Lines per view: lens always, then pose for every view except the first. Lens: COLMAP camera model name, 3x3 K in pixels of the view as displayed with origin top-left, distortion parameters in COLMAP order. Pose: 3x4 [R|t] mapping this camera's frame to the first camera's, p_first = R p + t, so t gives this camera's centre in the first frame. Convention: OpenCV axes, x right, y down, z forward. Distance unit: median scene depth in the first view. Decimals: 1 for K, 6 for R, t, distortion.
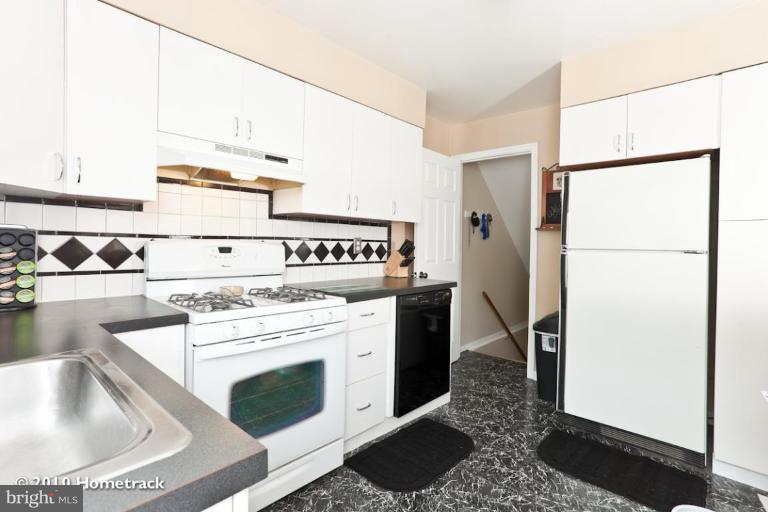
lens RADIAL K [[377.7, 0, 385.3], [0, 377.7, 242.5], [0, 0, 1]] dist [0.003417, 0.000270]
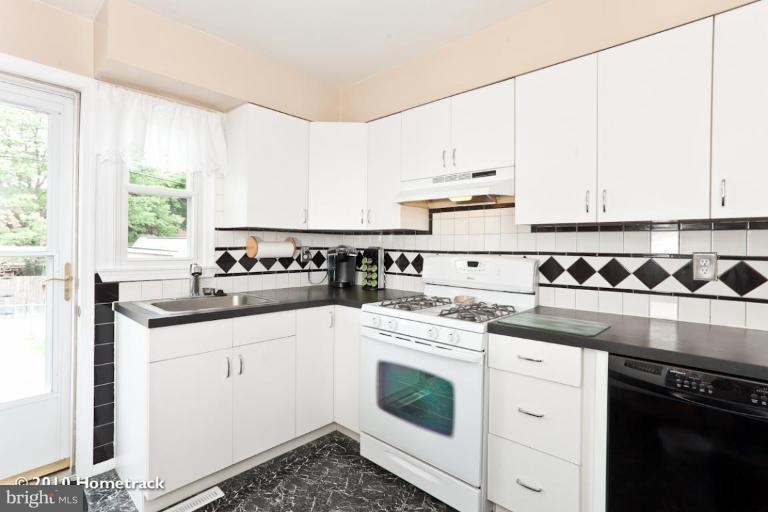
lens RADIAL K [[377.7, 0, 385.3], [0, 377.7, 242.5], [0, 0, 1]] dist [0.003417, 0.000270]
pose [[-0.006100, -0.044382, -0.998996, 0.615302], [-0.023097, 0.998754, -0.044230, 0.010828], [0.999715, 0.022804, -0.007117, 0.647223]]
